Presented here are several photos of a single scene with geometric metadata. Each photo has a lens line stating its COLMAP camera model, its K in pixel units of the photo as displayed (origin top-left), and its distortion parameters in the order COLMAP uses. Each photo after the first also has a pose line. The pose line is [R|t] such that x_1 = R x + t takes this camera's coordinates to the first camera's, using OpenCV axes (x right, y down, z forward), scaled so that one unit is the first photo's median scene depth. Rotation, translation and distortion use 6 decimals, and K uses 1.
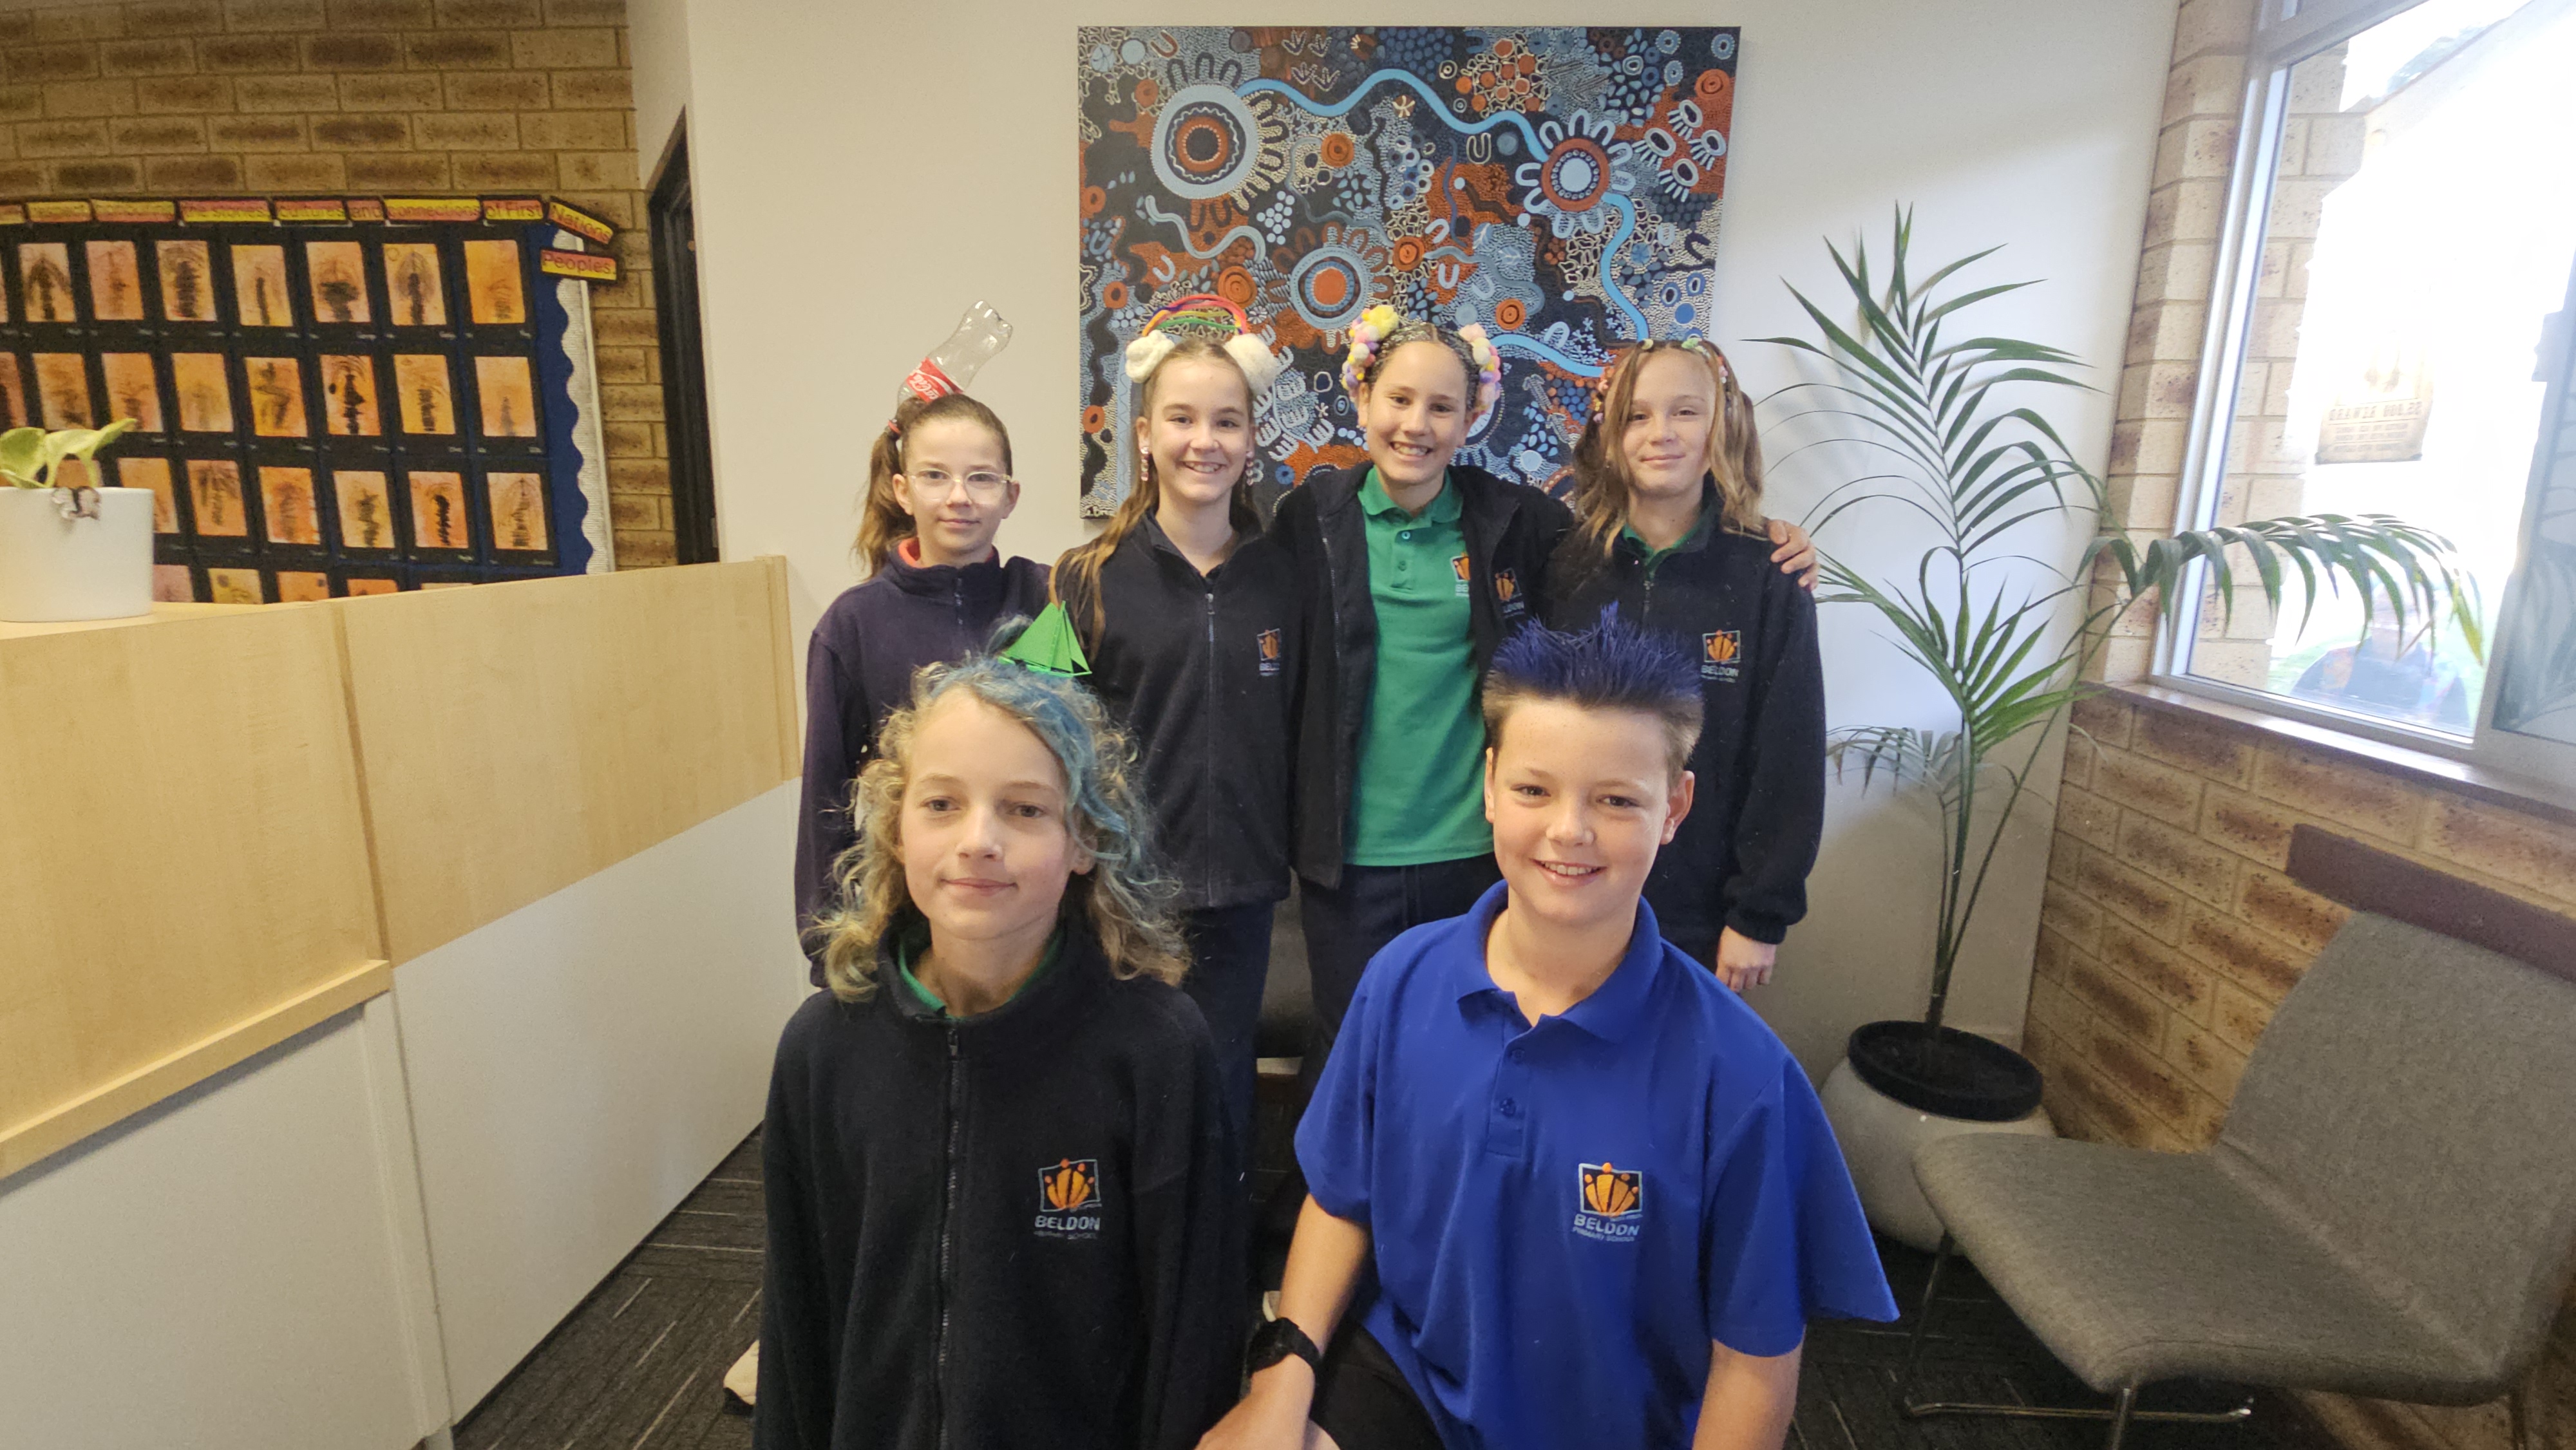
lens RADIAL K [[1150.7, 0, 1285.4], [0, 1150.7, 714.9], [0, 0, 1]] dist [-0.000494, -0.000138]
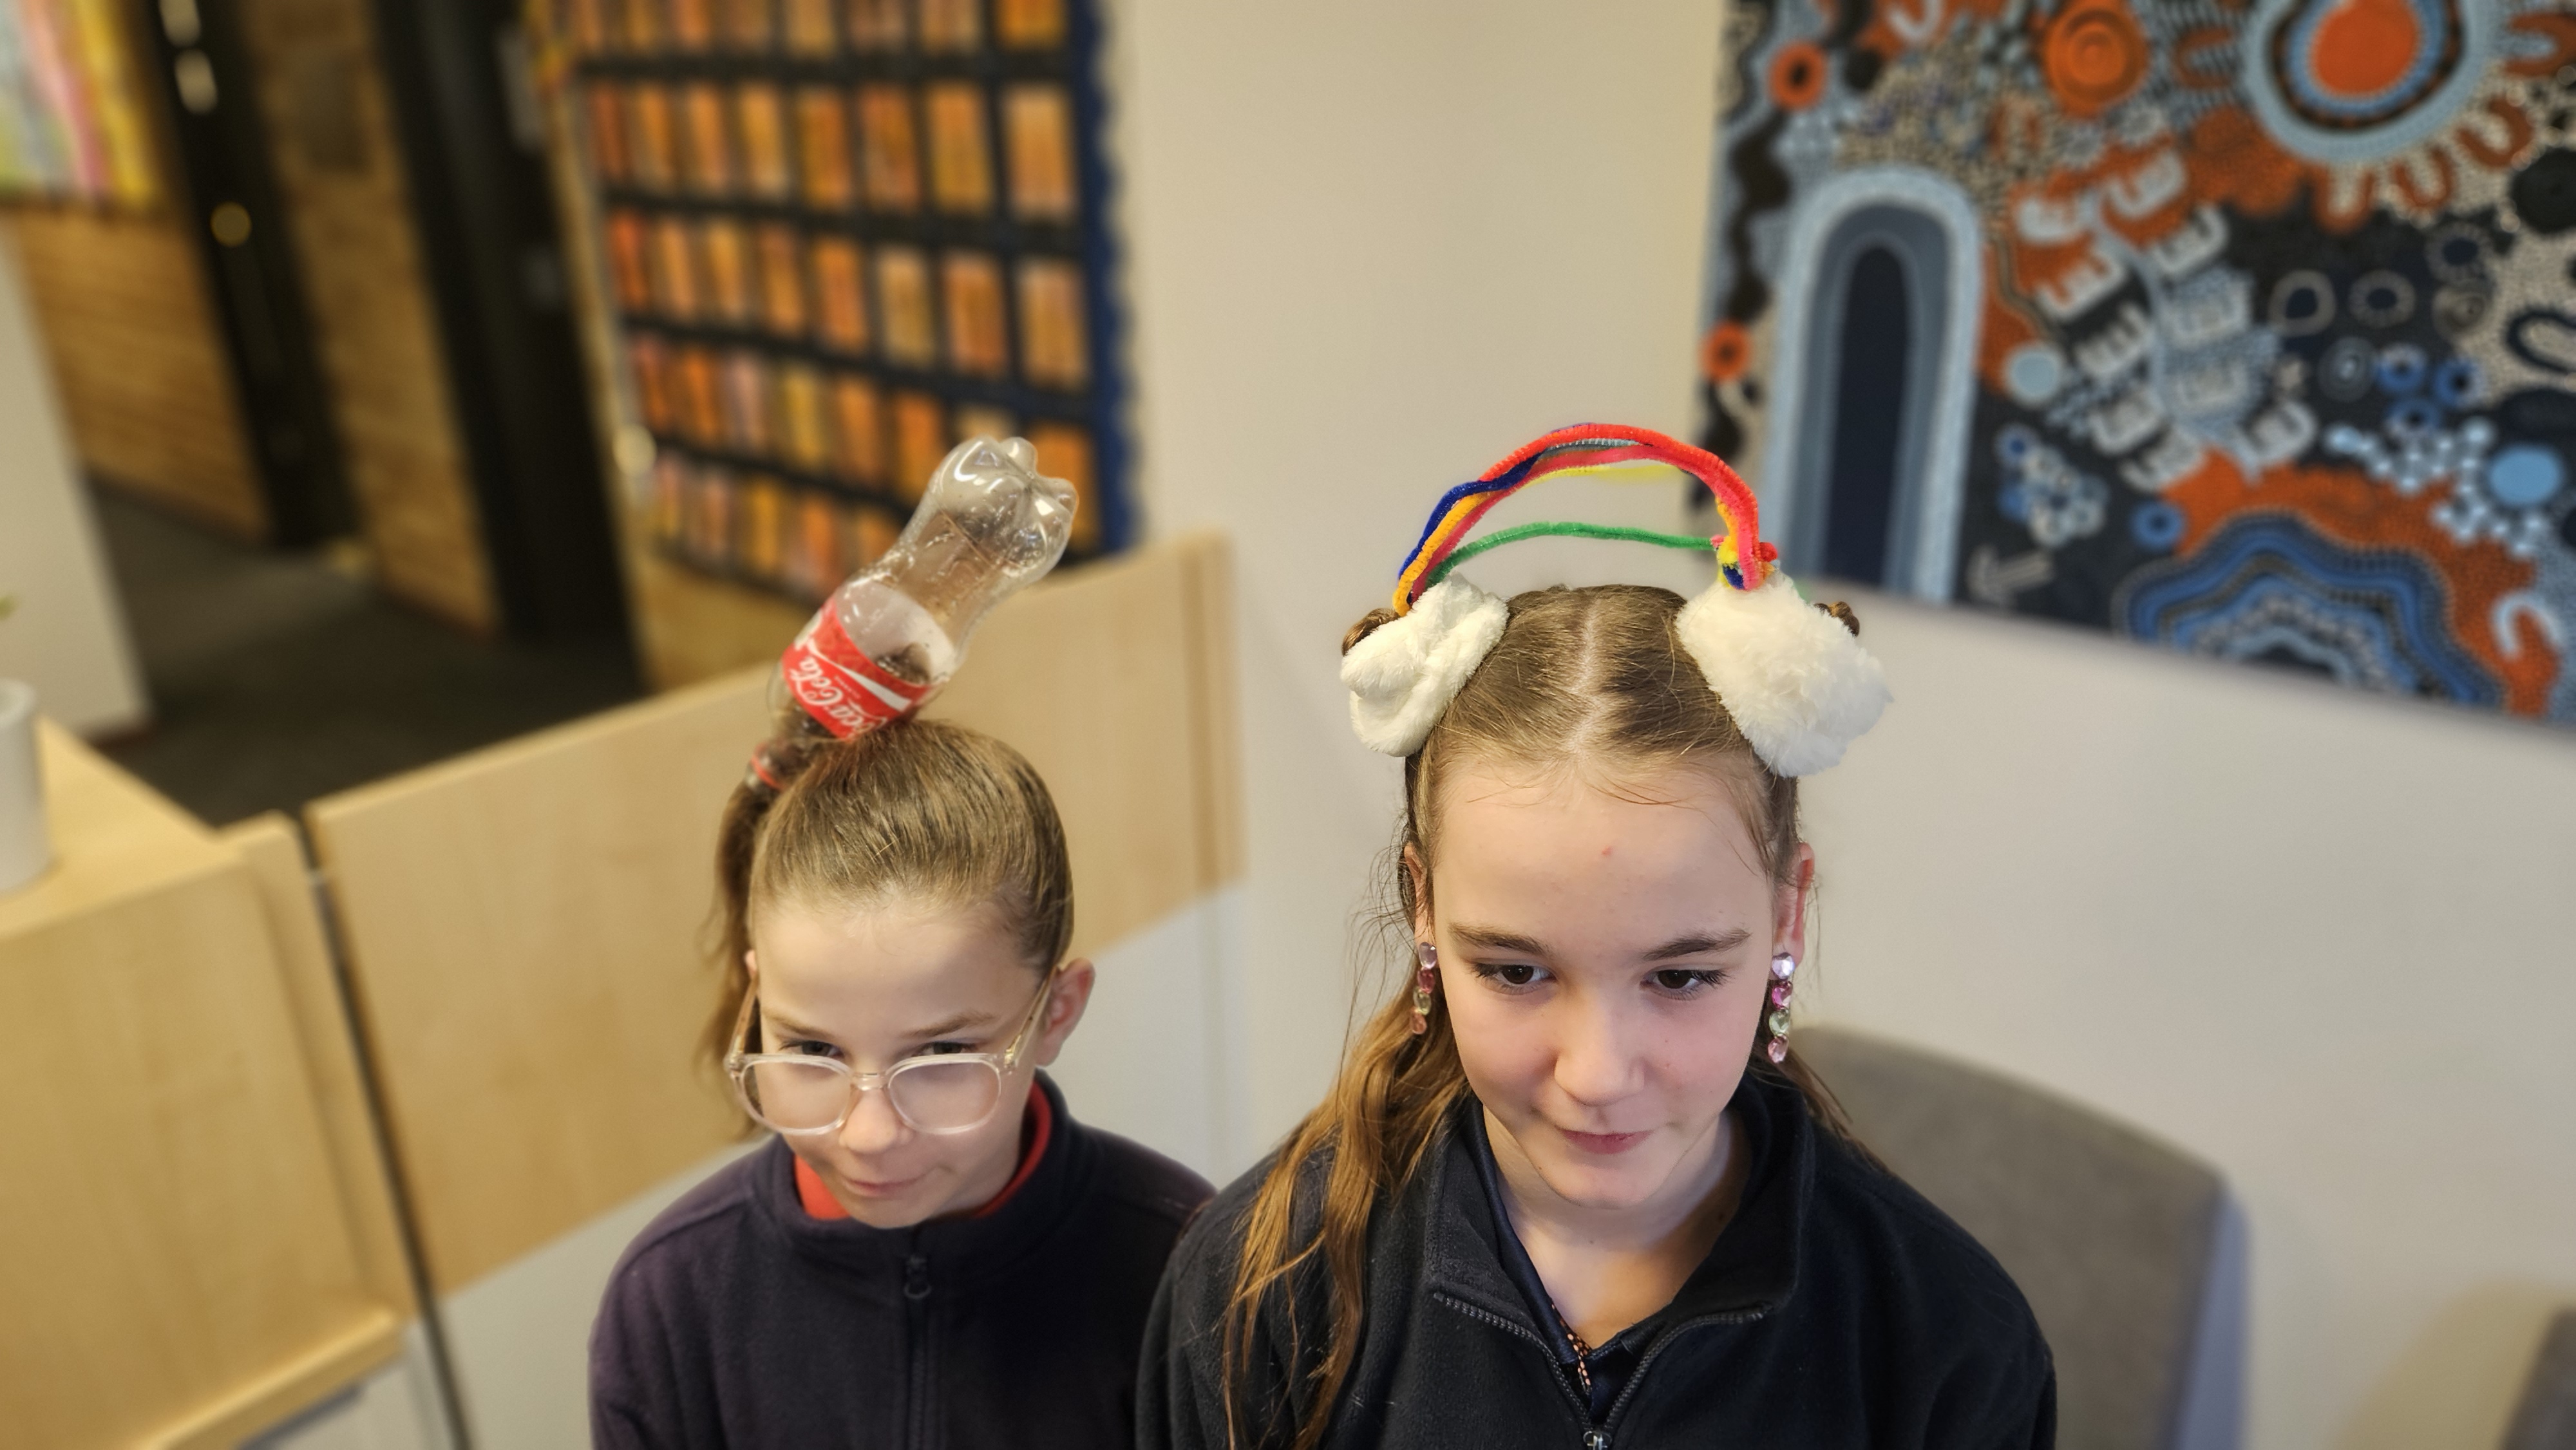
lens RADIAL K [[1723.0, 0, 1295.2], [0, 1723.0, 726.7], [0, 0, 1]] dist [0.026824, -0.002722]
pose [[0.808219, 0.180637, -0.560493, 0.109580], [-0.073396, 0.975270, 0.208476, -0.247637], [0.584290, -0.127357, 0.801490, 0.333135]]
